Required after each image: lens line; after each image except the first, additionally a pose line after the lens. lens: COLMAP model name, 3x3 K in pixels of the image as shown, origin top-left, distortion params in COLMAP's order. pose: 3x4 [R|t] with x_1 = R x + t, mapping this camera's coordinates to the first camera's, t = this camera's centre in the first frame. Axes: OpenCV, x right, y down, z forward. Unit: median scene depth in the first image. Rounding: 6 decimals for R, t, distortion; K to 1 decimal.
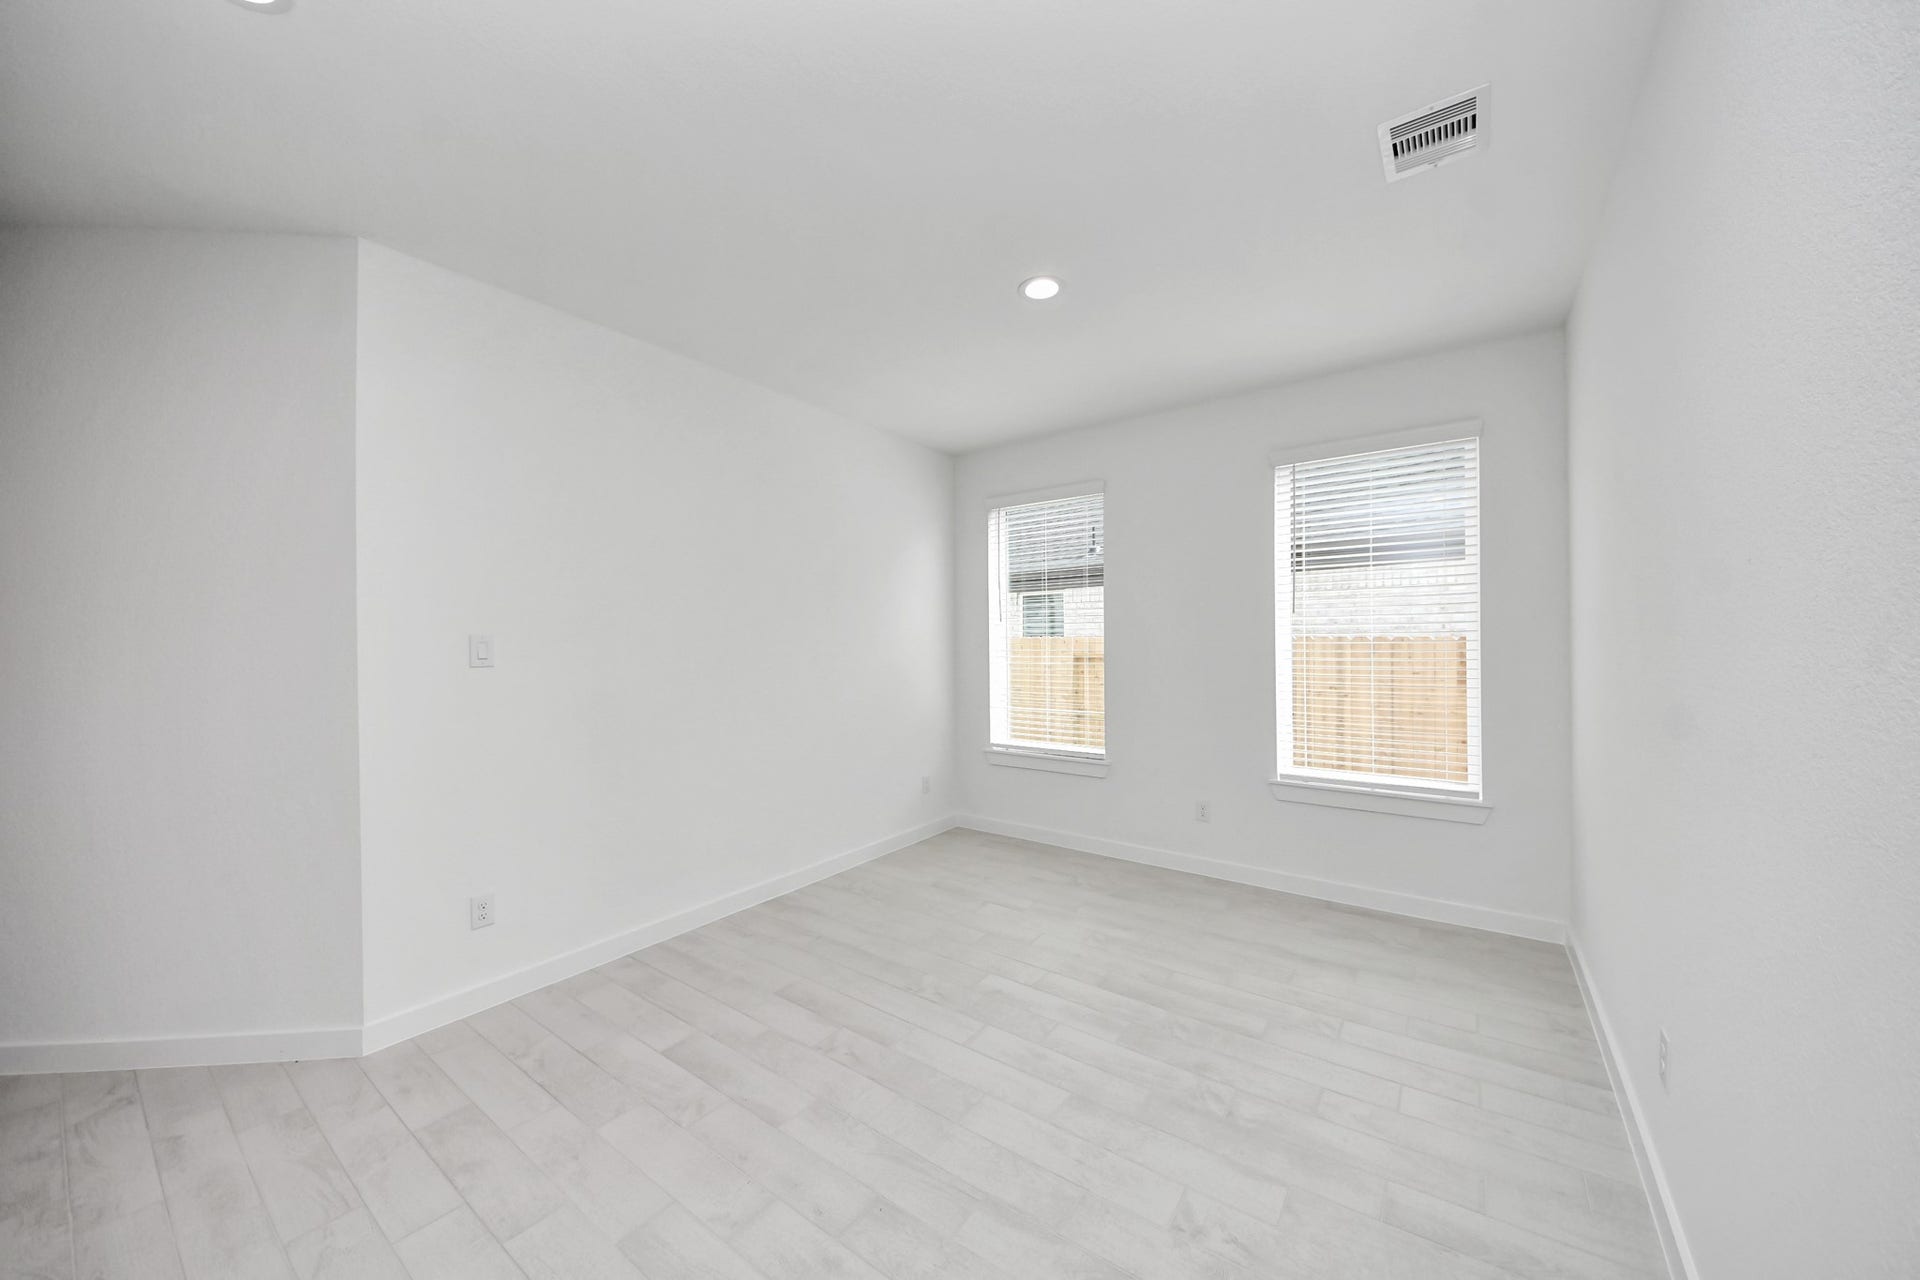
lens RADIAL K [[692.4, 0, 960.0], [0, 692.4, 640.0], [0, 0, 1]] dist [-0.000122, -0.006937]
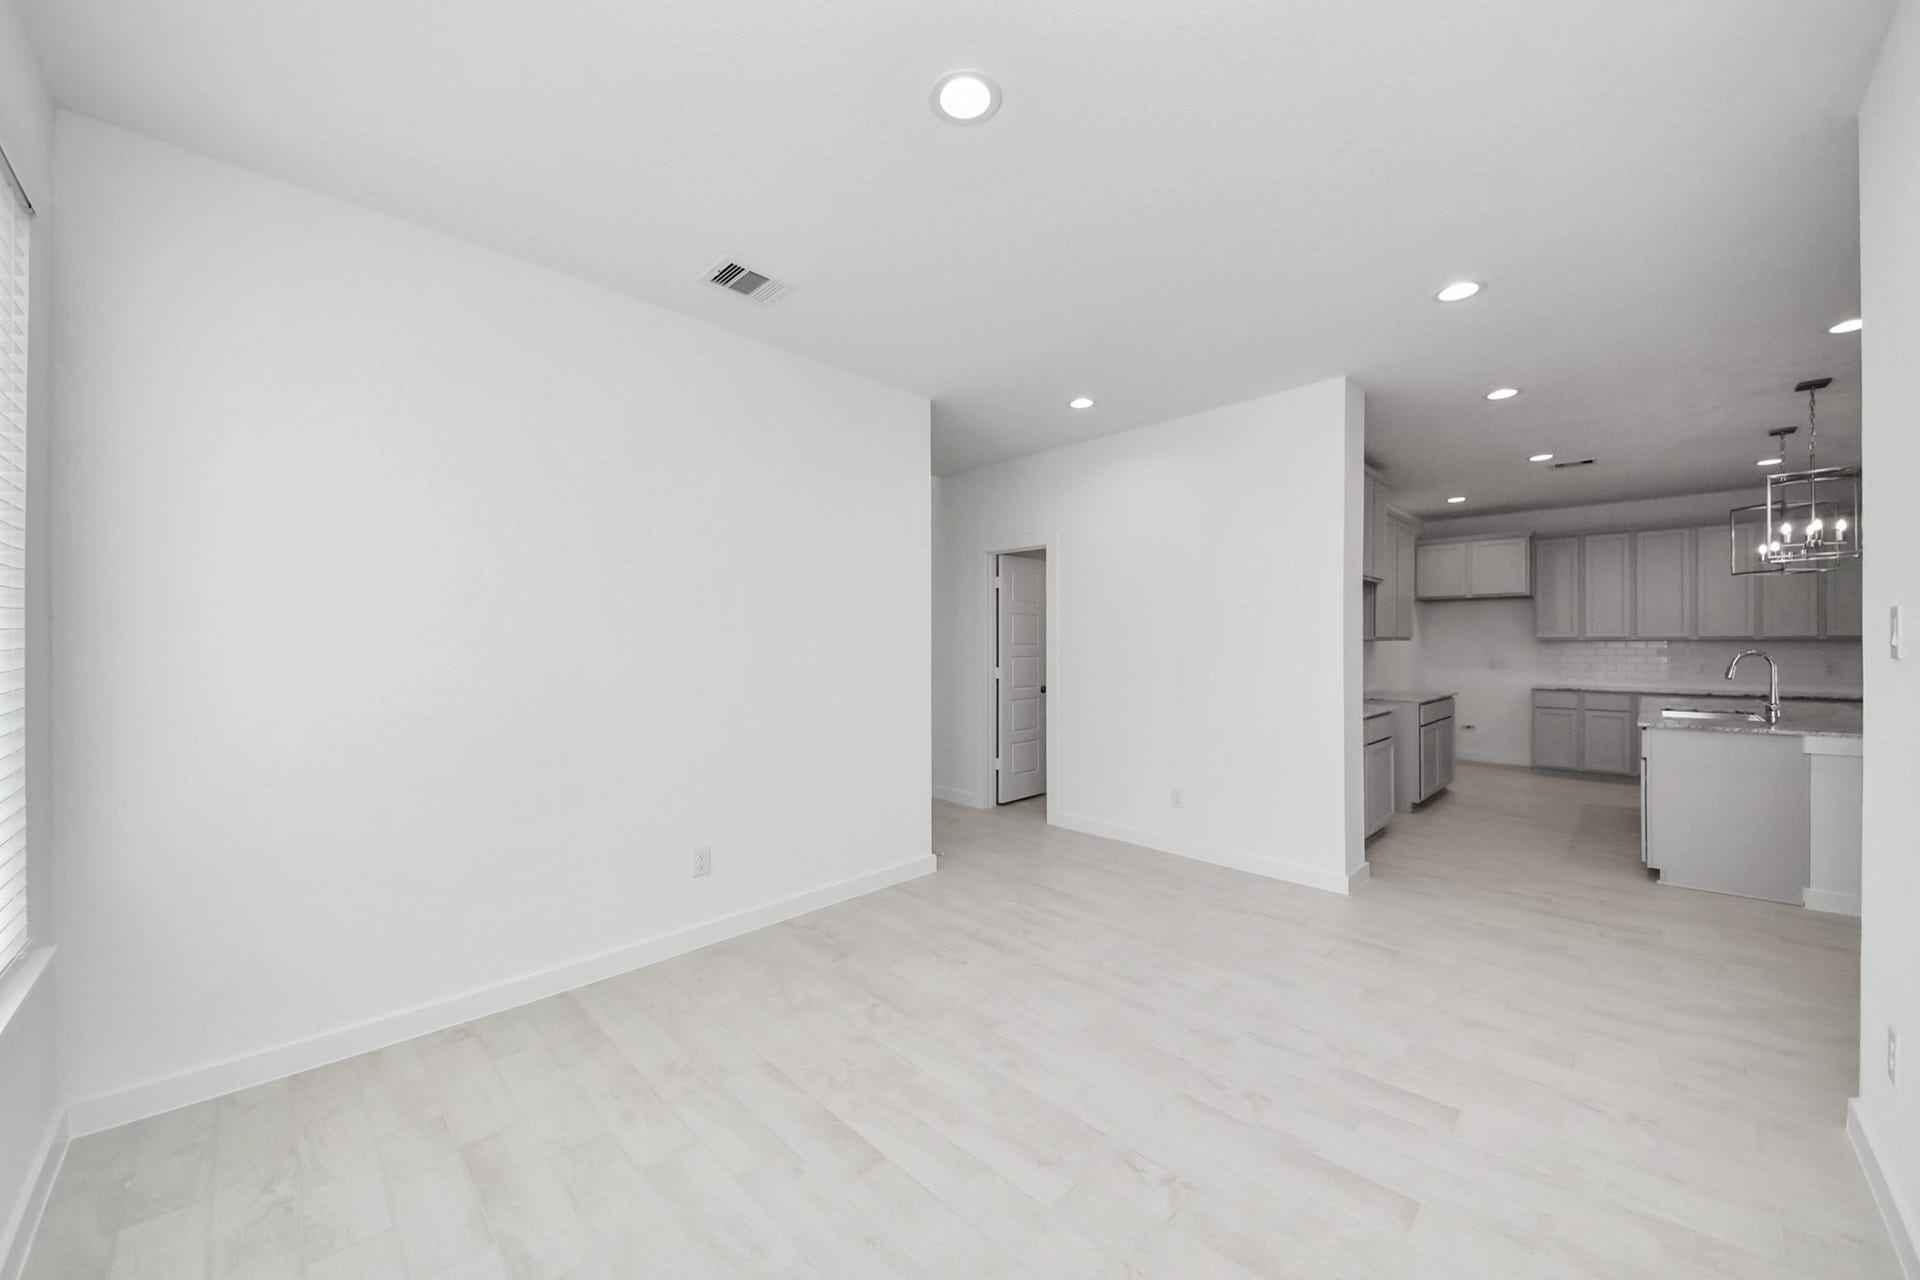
lens RADIAL K [[692.4, 0, 960.0], [0, 692.4, 640.0], [0, 0, 1]] dist [-0.000122, -0.006937]
pose [[-0.987739, 0.013090, 0.155567, 0.027059], [0.011934, 0.999894, -0.008359, 0.027008], [-0.155660, -0.006400, -0.987790, 1.875038]]
